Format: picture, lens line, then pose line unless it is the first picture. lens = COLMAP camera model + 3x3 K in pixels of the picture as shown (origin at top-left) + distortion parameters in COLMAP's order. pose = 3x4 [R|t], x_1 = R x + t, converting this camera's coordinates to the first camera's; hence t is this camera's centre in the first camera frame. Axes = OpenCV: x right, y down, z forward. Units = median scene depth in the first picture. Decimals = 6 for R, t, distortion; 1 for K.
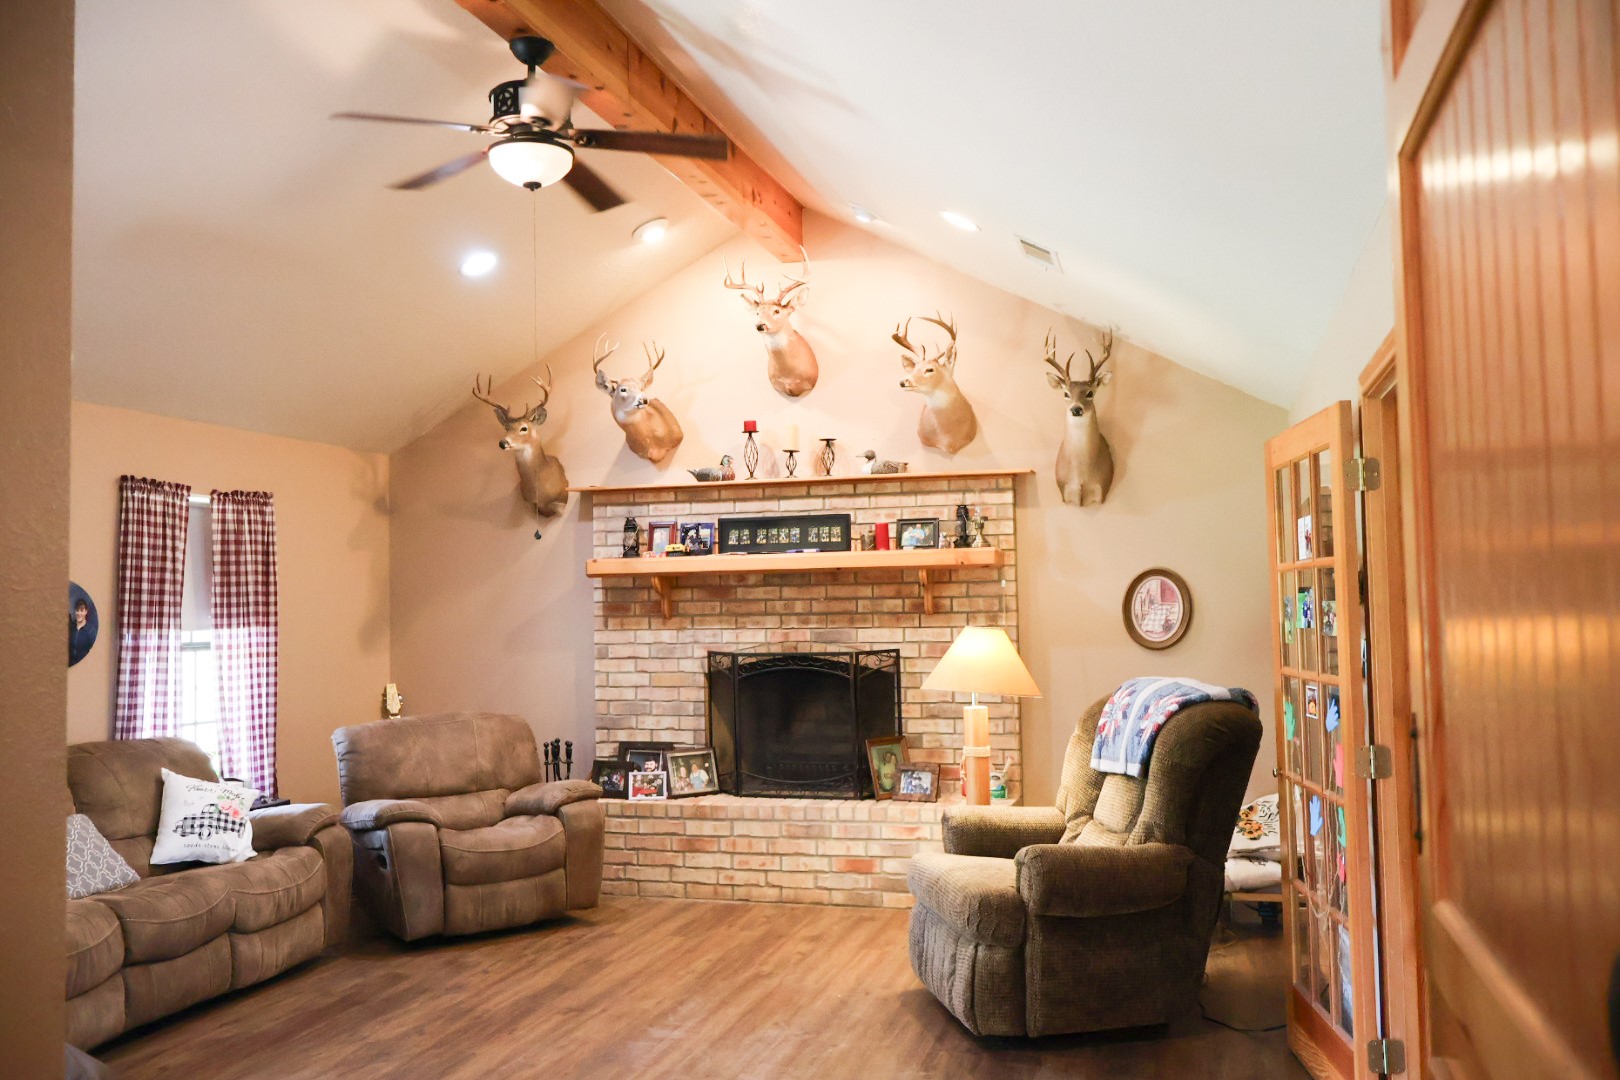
lens RADIAL K [[1344.1, 0, 811.1], [0, 1344.1, 543.5], [0, 0, 1]] dist [-0.011979, 0.010927]
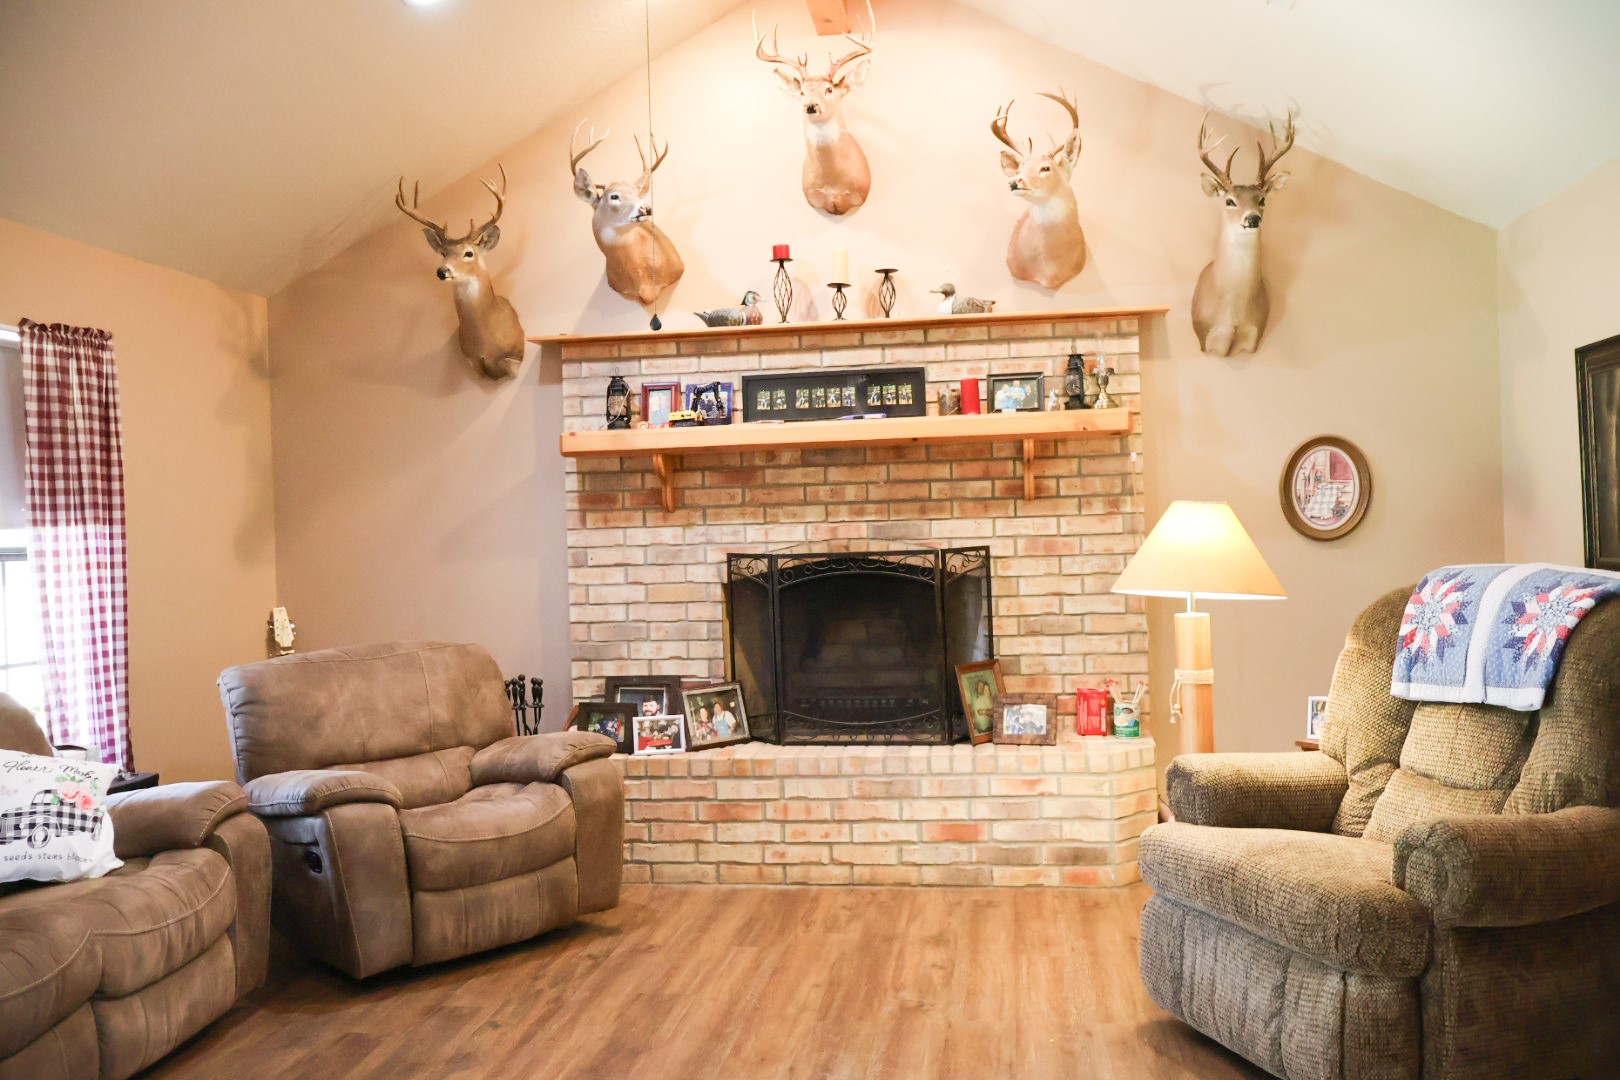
lens RADIAL K [[1344.1, 0, 809.0], [0, 1344.1, 536.4], [0, 0, 1]] dist [-0.011979, 0.010927]
pose [[0.991121, -0.012929, 0.132332, -0.140440], [0.006646, 0.998835, 0.047806, 0.037230], [-0.132795, -0.046502, 0.990052, 0.268431]]
